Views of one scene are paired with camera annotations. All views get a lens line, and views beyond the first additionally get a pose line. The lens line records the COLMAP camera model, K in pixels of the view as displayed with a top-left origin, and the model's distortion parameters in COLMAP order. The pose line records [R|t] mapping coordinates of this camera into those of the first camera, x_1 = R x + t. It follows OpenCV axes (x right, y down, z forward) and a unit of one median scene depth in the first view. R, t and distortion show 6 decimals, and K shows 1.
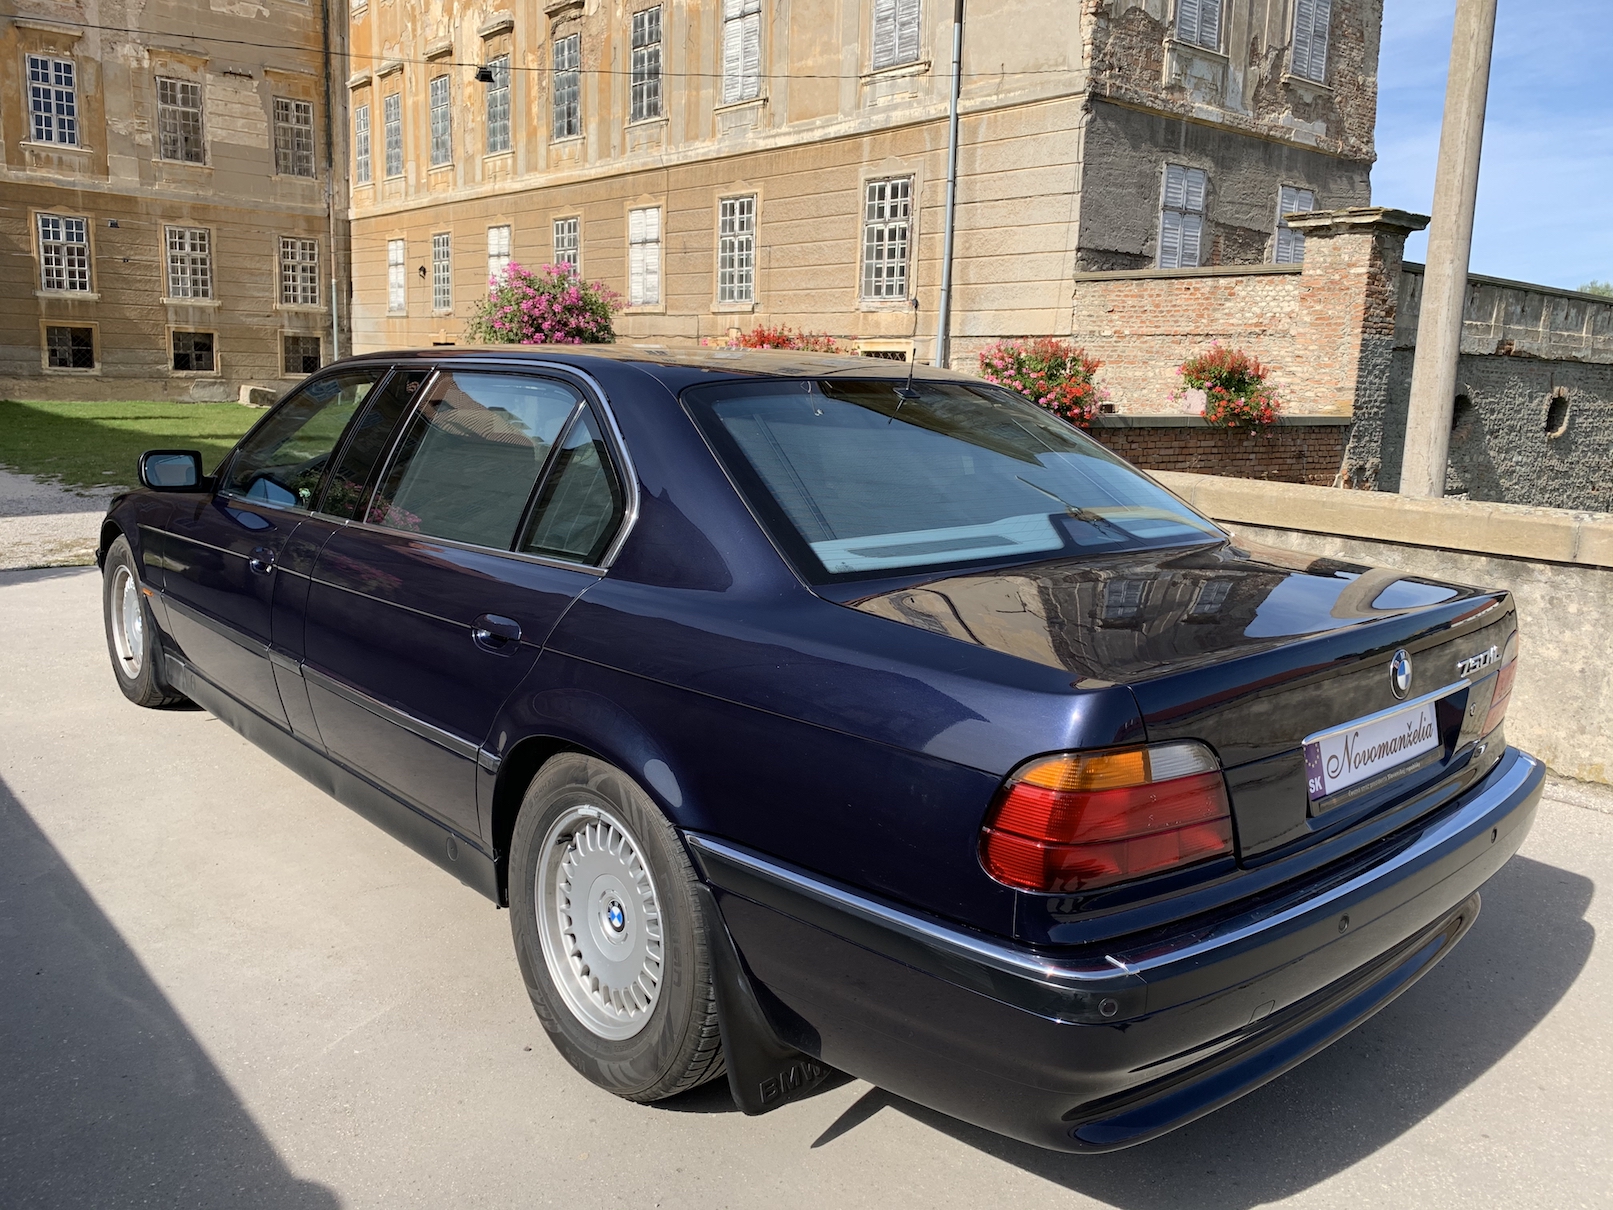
lens RADIAL K [[1236.5, 0, 806.3], [0, 1236.5, 598.1], [0, 0, 1]] dist [0.014310, -0.013205]
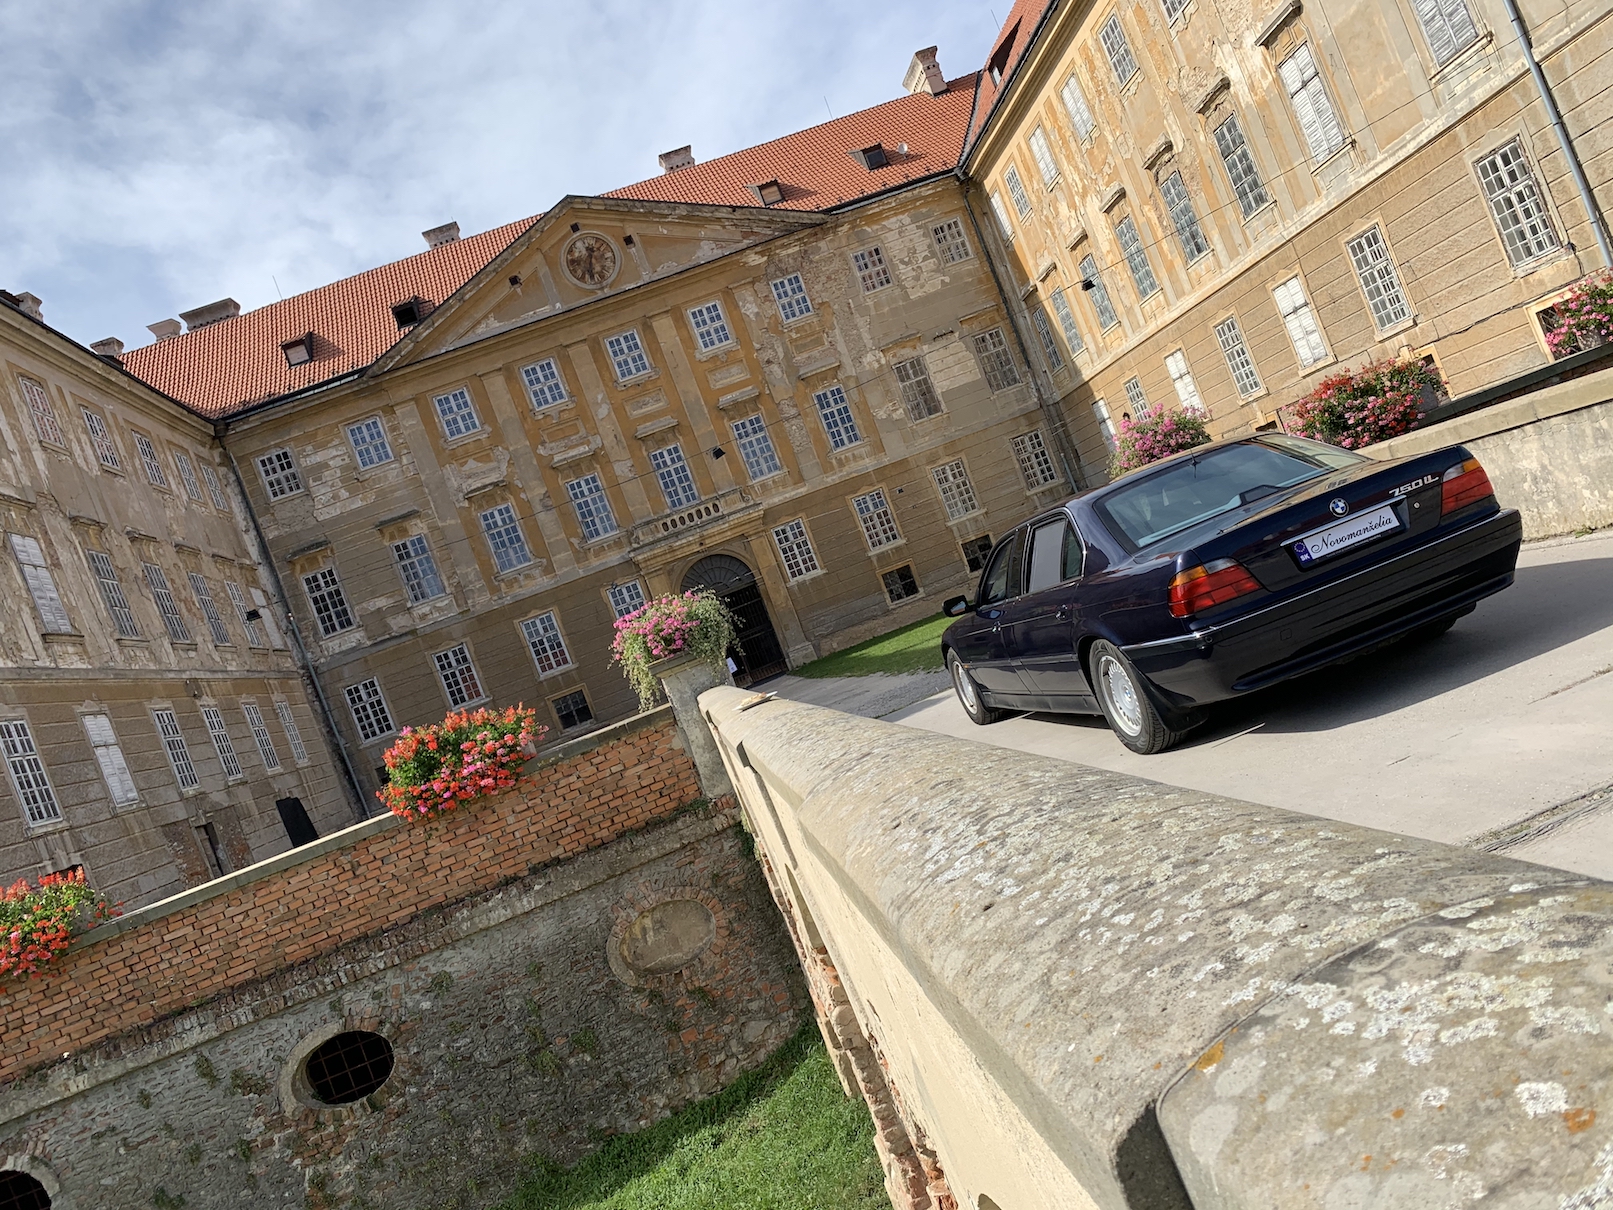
lens RADIAL K [[1236.5, 0, 807.7], [0, 1236.5, 608.6], [0, 0, 1]] dist [0.014310, -0.013205]
pose [[0.755553, -0.329994, -0.565900, 0.130284], [0.280288, 0.943636, -0.176041, 0.051548], [0.592096, -0.025607, 0.805460, -0.228190]]
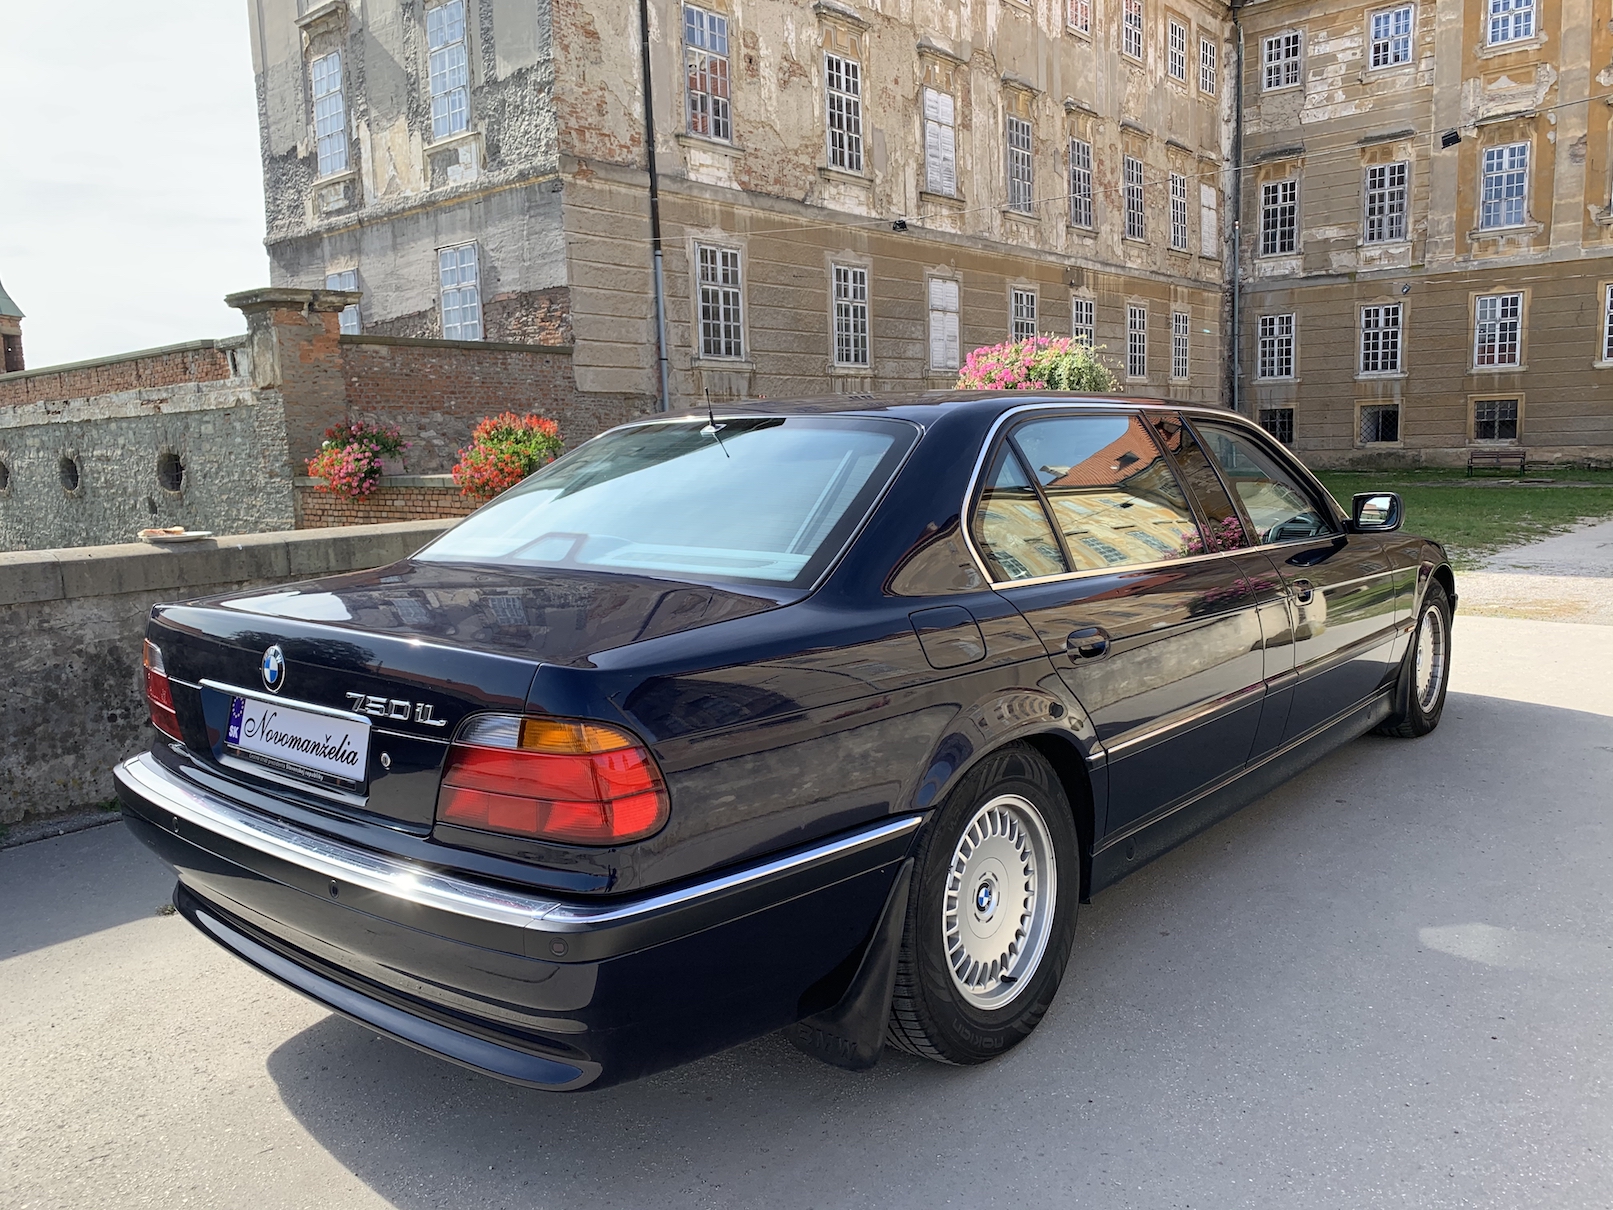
lens RADIAL K [[1236.5, 0, 813.8], [0, 1236.5, 605.5], [0, 0, 1]] dist [0.014310, -0.013205]
pose [[0.141967, 0.094800, -0.985321, 0.197775], [-0.146865, 0.986404, 0.073744, -0.017361], [0.978916, 0.134240, 0.153960, 0.158666]]
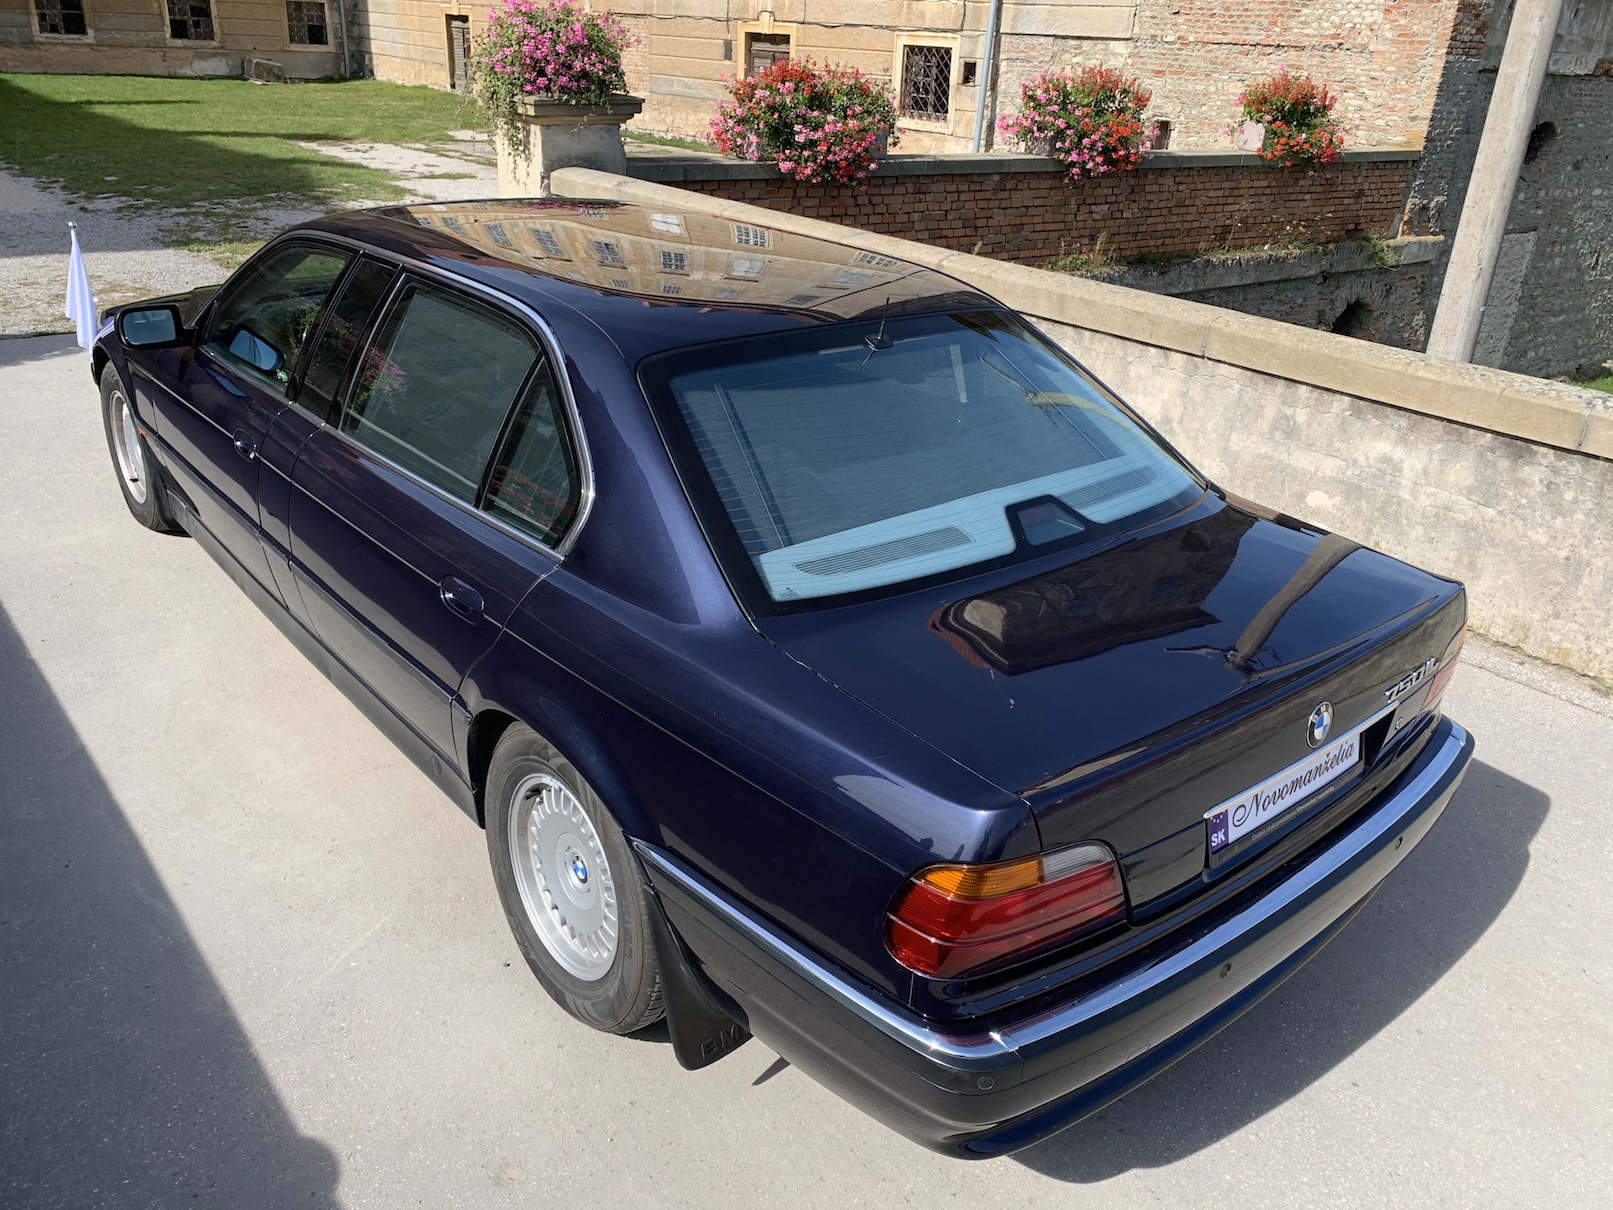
lens RADIAL K [[1236.5, 0, 811.4], [0, 1236.5, 598.9], [0, 0, 1]] dist [0.014310, -0.013205]
pose [[0.999346, 0.030800, -0.018932, 0.008941], [-0.025260, 0.969486, 0.243842, -0.034775], [0.025864, -0.243204, 0.969630, 0.001289]]
